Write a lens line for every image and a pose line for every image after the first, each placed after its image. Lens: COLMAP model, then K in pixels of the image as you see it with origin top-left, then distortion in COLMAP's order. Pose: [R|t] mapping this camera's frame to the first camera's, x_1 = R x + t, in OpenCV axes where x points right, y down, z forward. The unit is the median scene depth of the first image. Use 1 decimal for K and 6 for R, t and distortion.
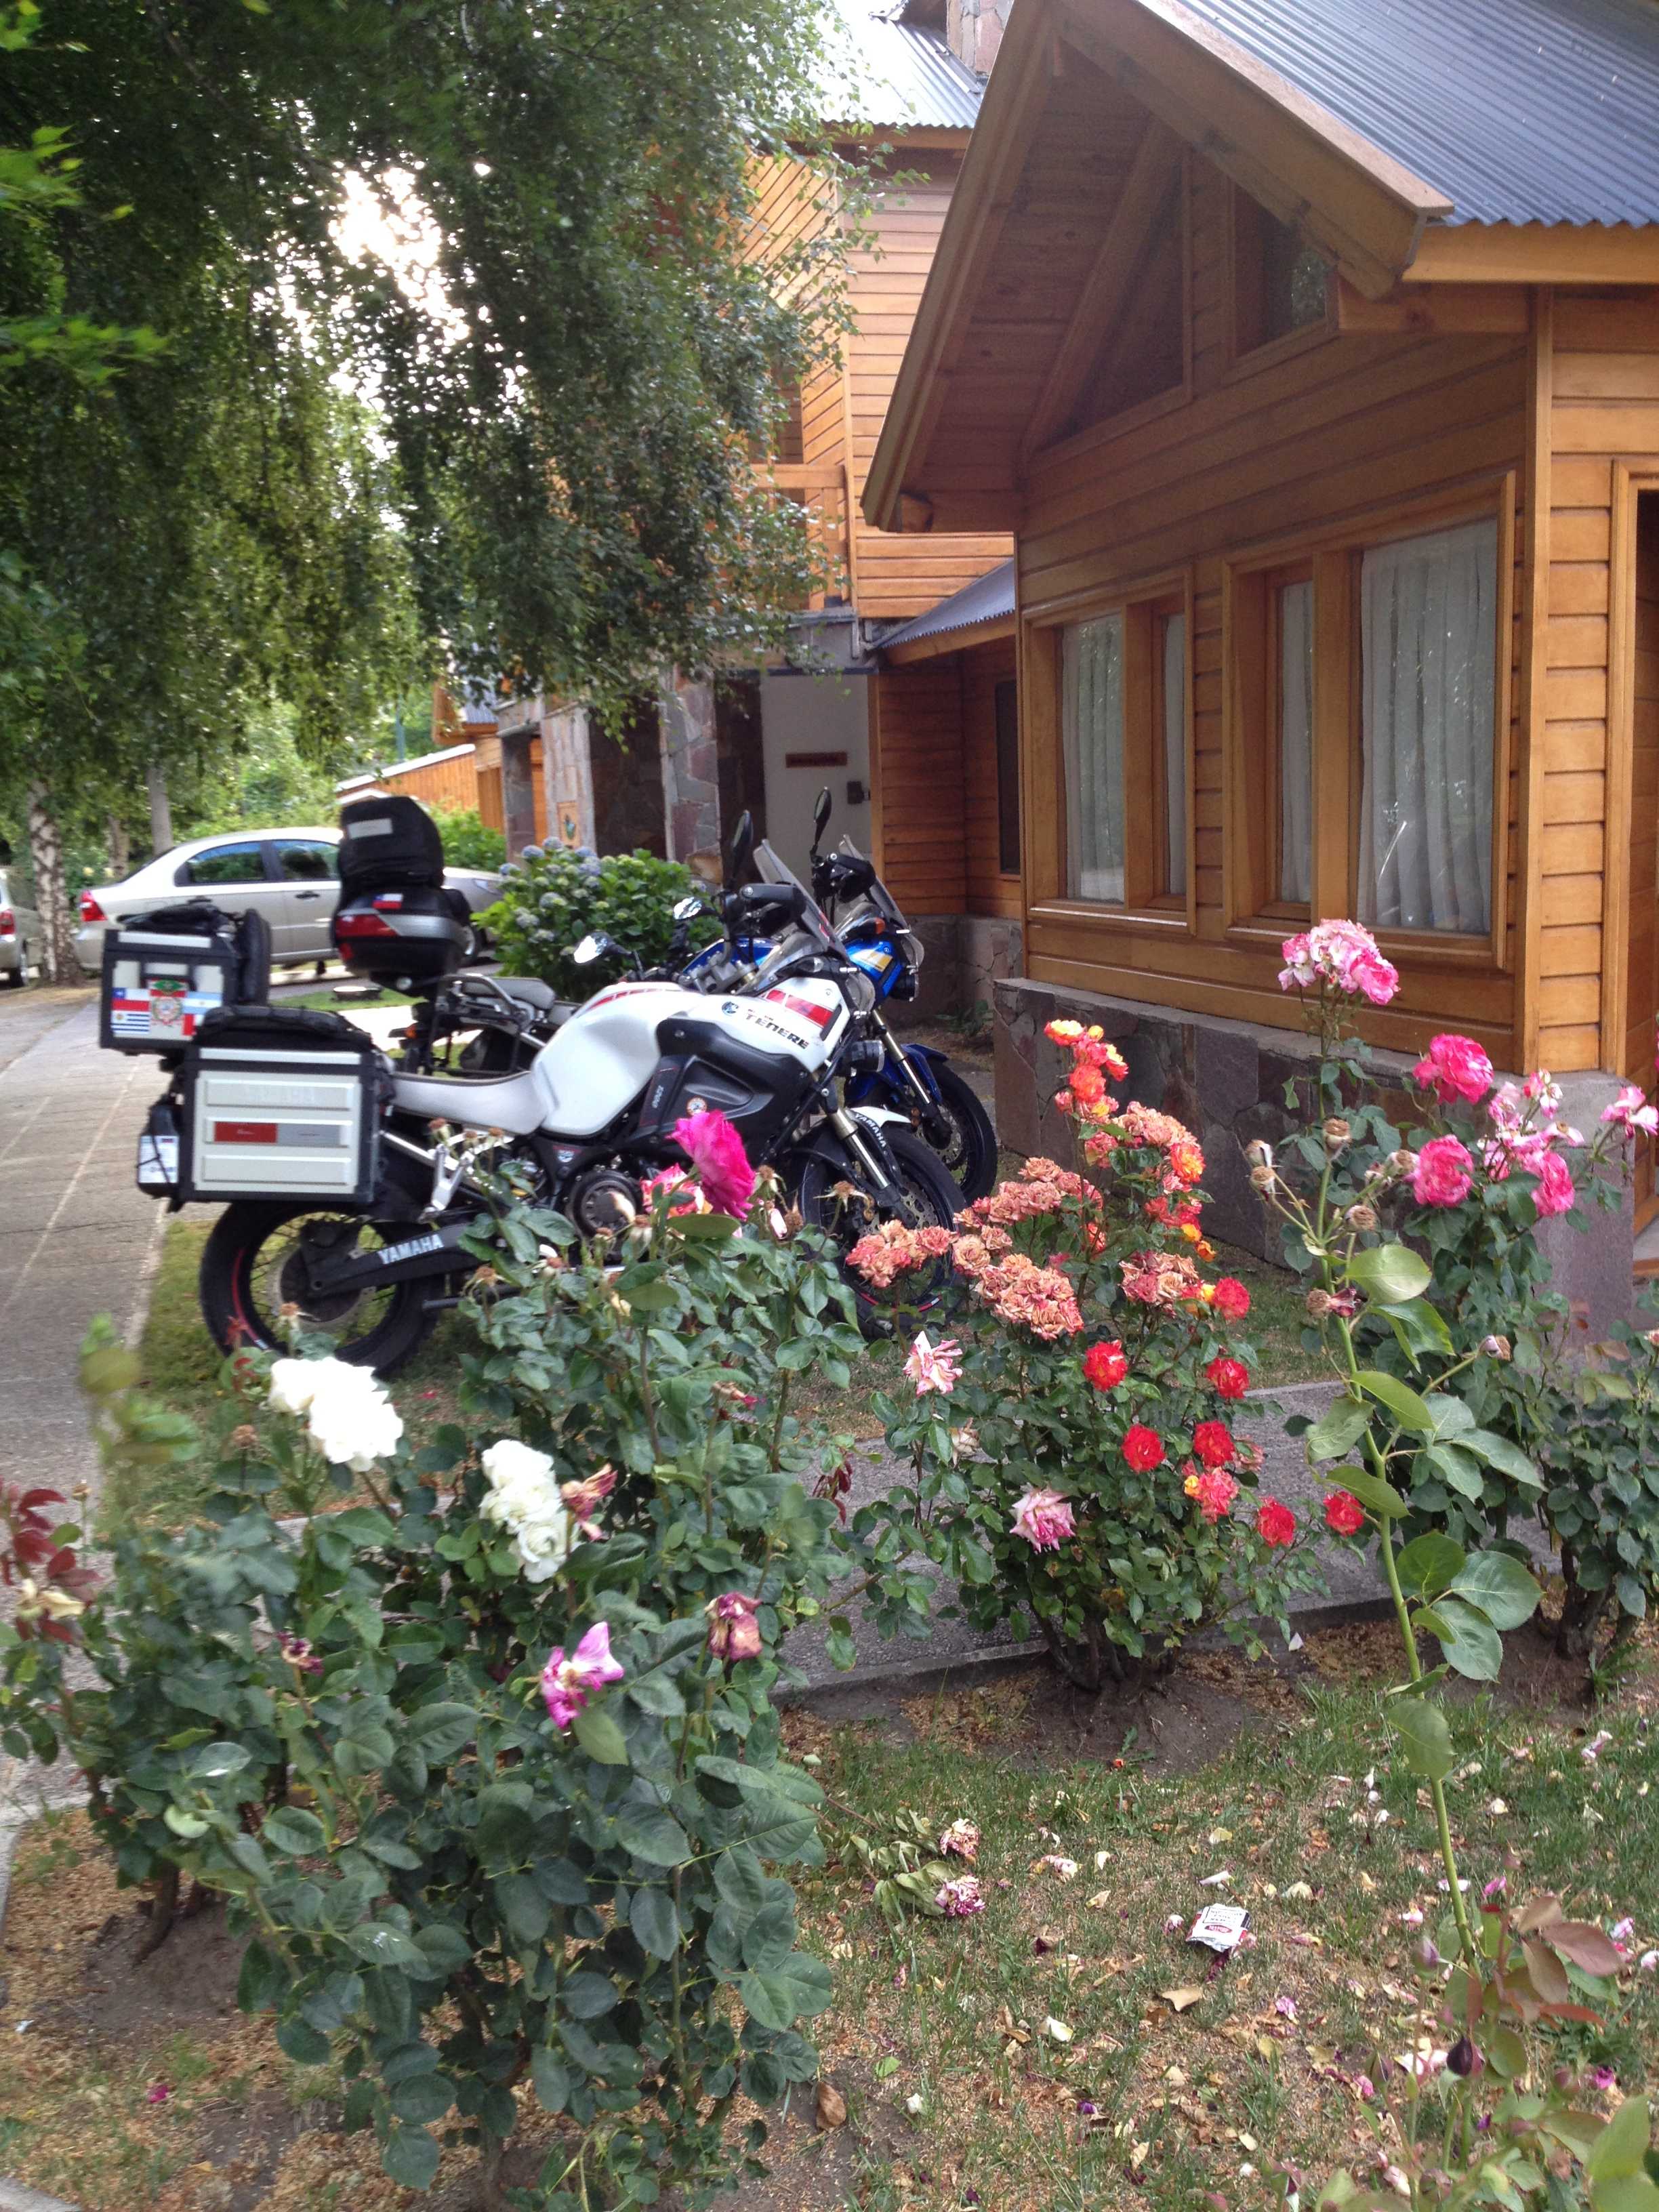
lens RADIAL K [[2145.9, 0, 855.0], [0, 2145.9, 1105.6], [0, 0, 1]] dist [0.264808, -0.571167]
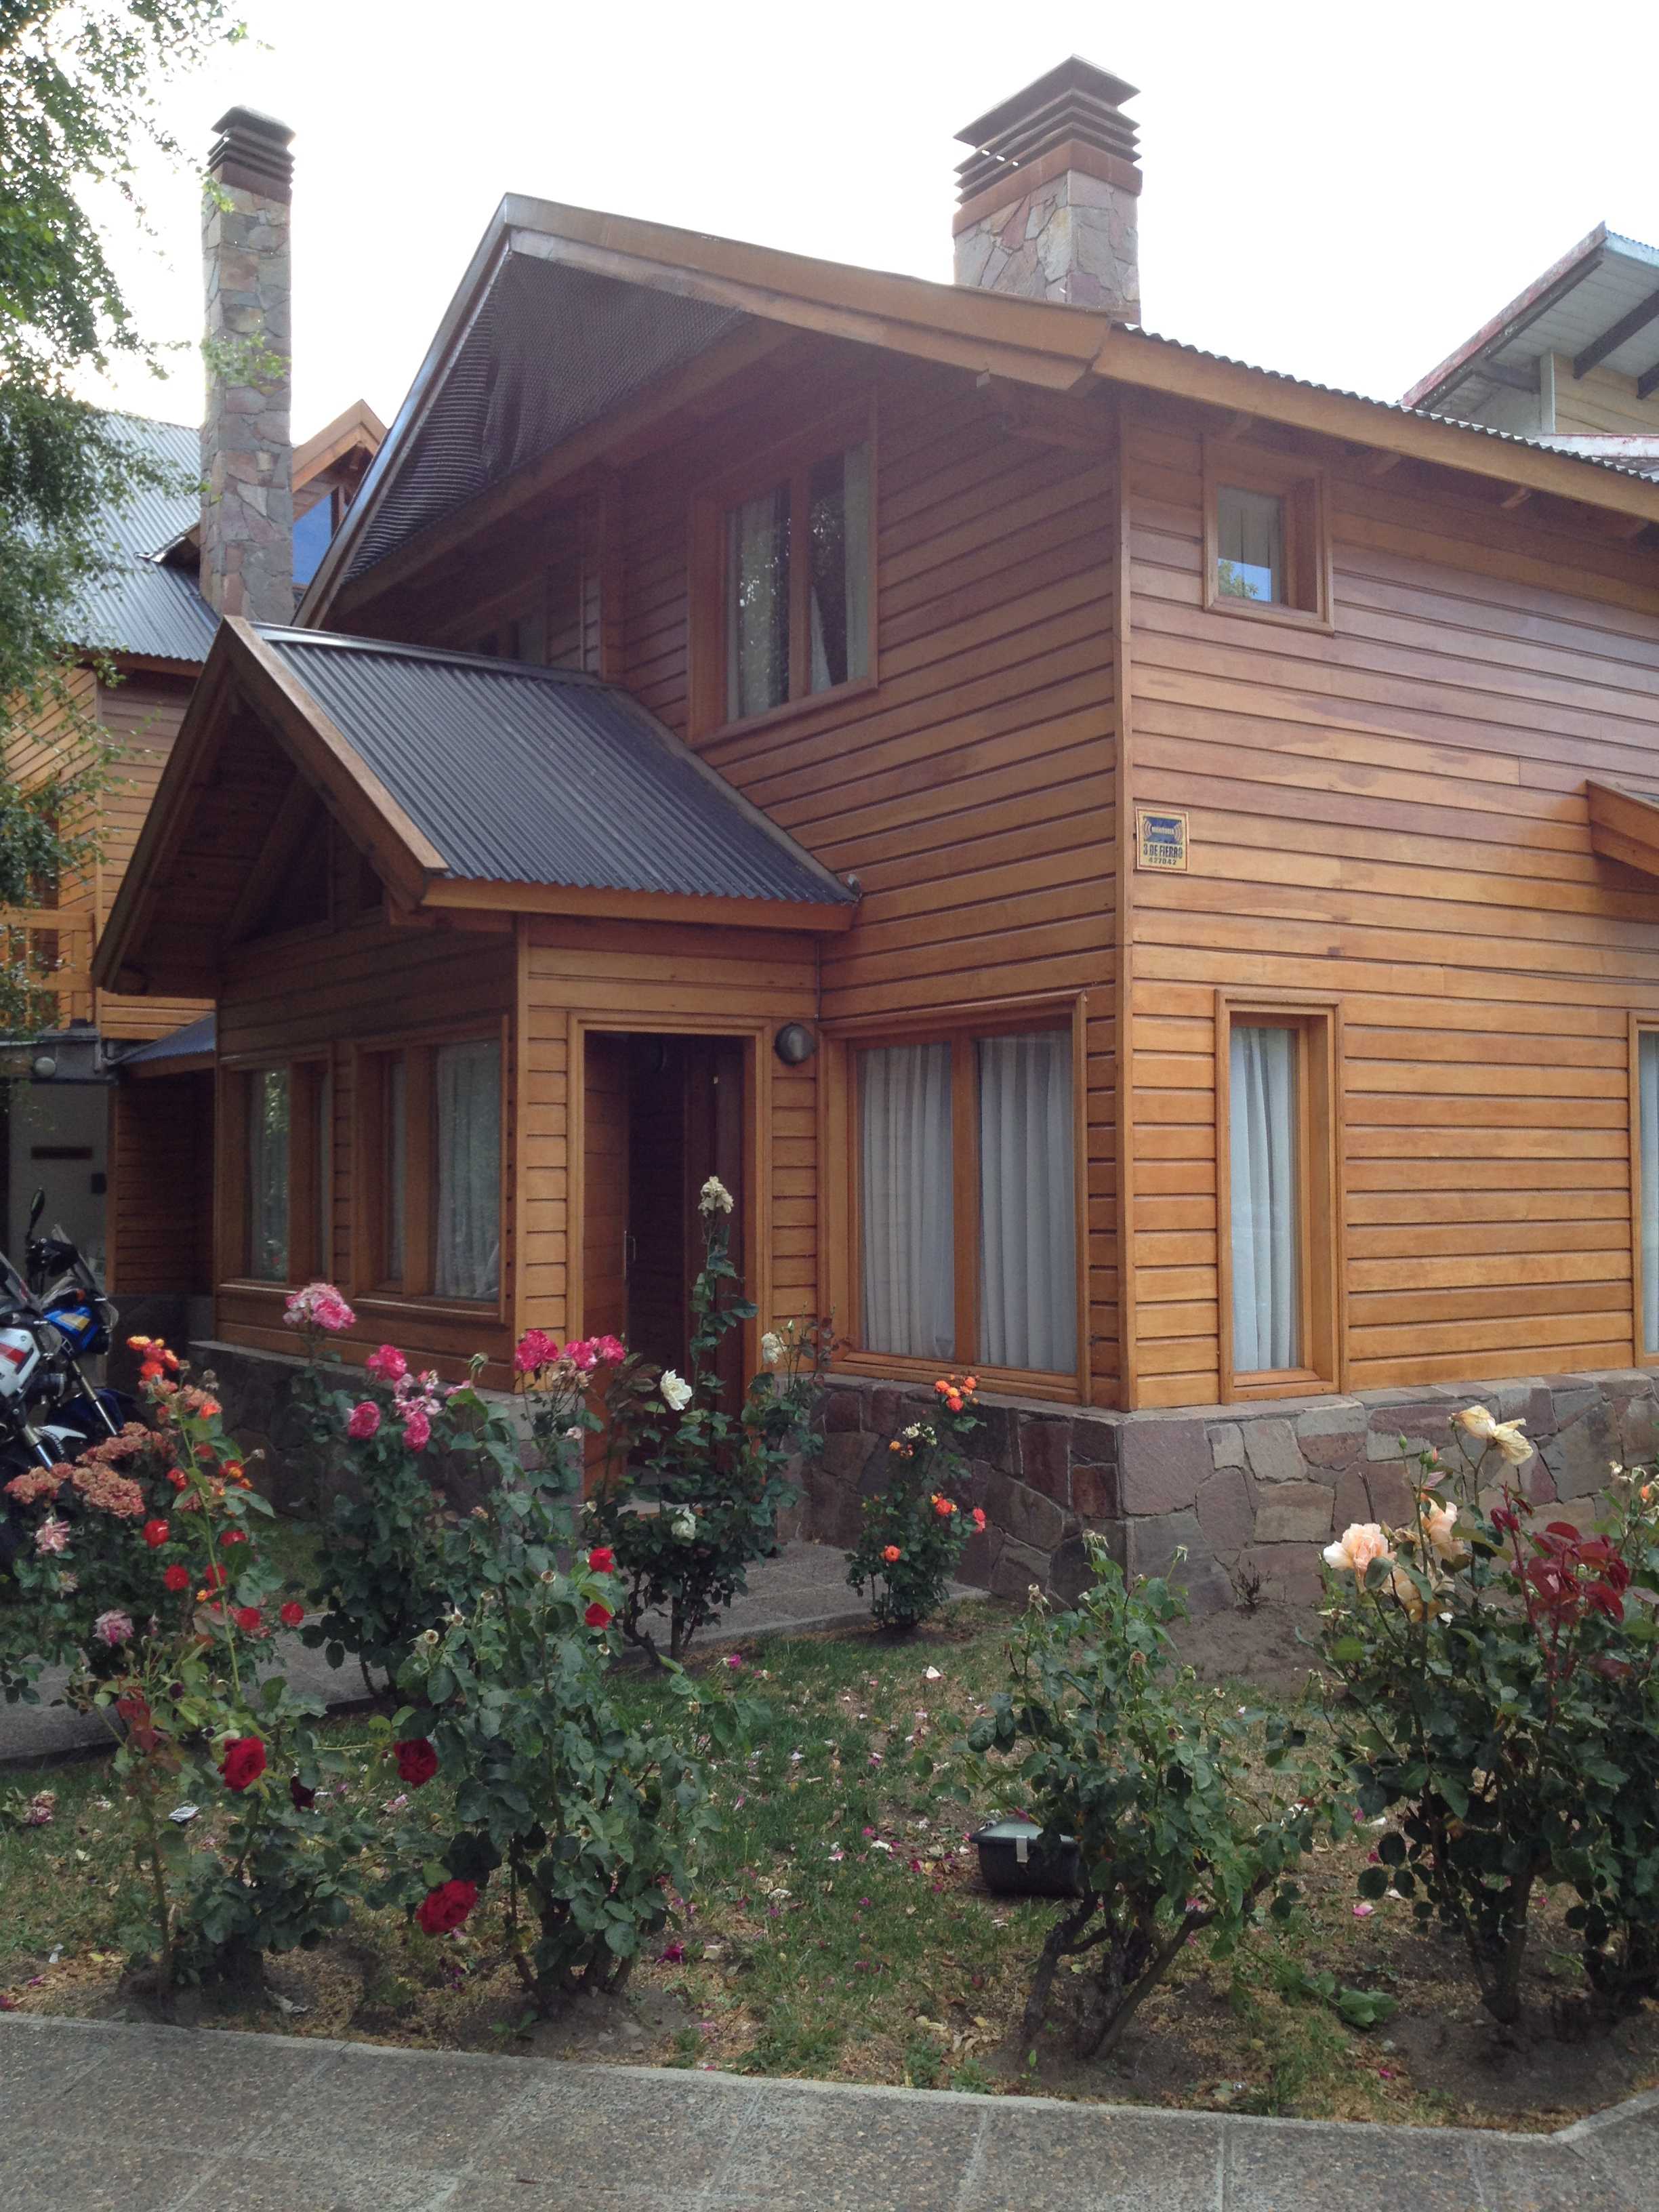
lens RADIAL K [[2047.3, 0, 829.5], [0, 2047.3, 1106.0], [0, 0, 1]] dist [0.201640, -0.475655]
pose [[0.946329, 0.042888, 0.320348, 0.040112], [0.016250, 0.983590, -0.179687, 0.048466], [-0.322797, 0.175249, 0.930102, -0.428993]]
